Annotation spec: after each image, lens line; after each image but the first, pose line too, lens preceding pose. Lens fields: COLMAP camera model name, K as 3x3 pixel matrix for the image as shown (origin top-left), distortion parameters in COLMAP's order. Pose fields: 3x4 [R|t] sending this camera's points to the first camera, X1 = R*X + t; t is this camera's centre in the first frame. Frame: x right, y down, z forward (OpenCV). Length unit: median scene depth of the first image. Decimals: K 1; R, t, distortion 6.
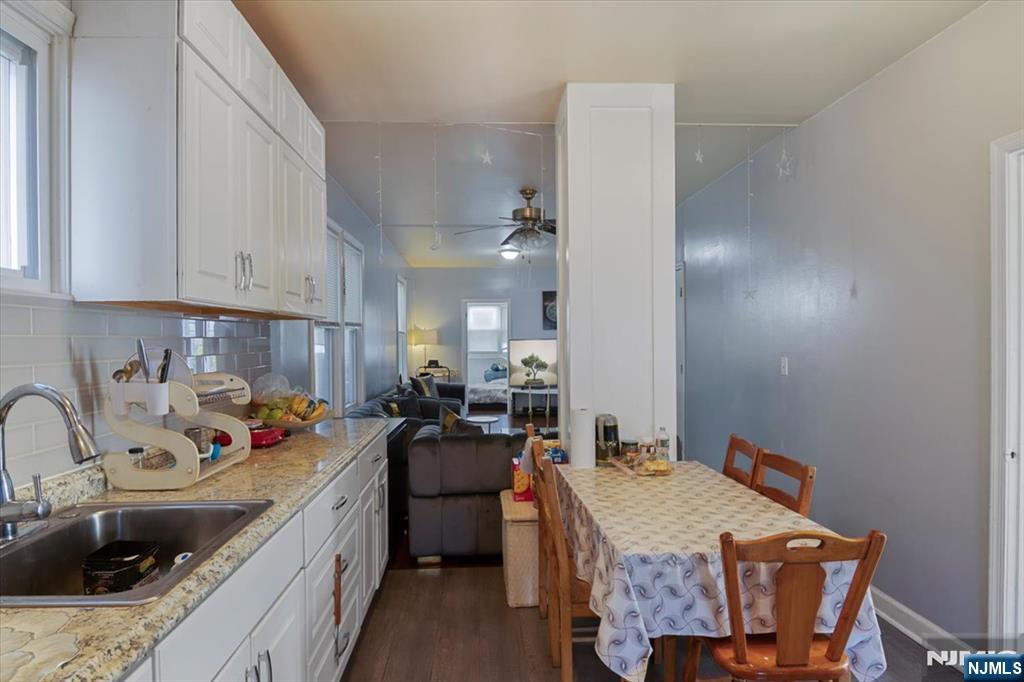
lens RADIAL K [[567.0, 0, 510.1], [0, 567.0, 340.7], [0, 0, 1]] dist [-0.004661, 0.001097]
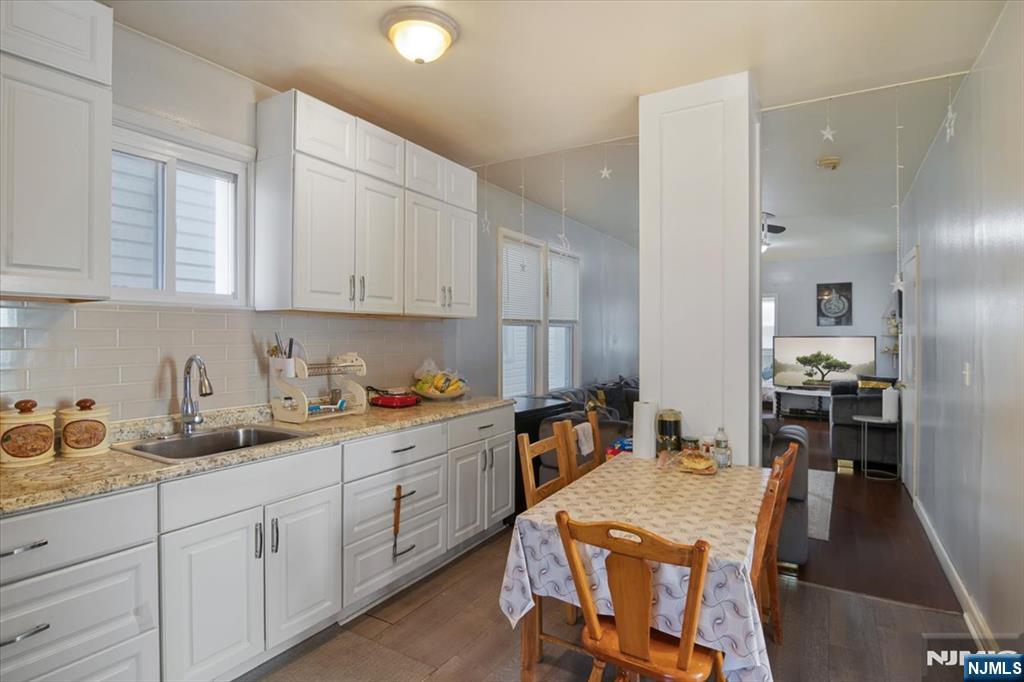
lens RADIAL K [[527.7, 0, 512.4], [0, 527.7, 333.3], [0, 0, 1]] dist [0.012862, -0.000550]
pose [[0.829926, 0.011631, -0.557753, 0.616983], [-0.013498, 0.999909, 0.000767, -0.007903], [0.557710, 0.006892, 0.830007, 0.051926]]
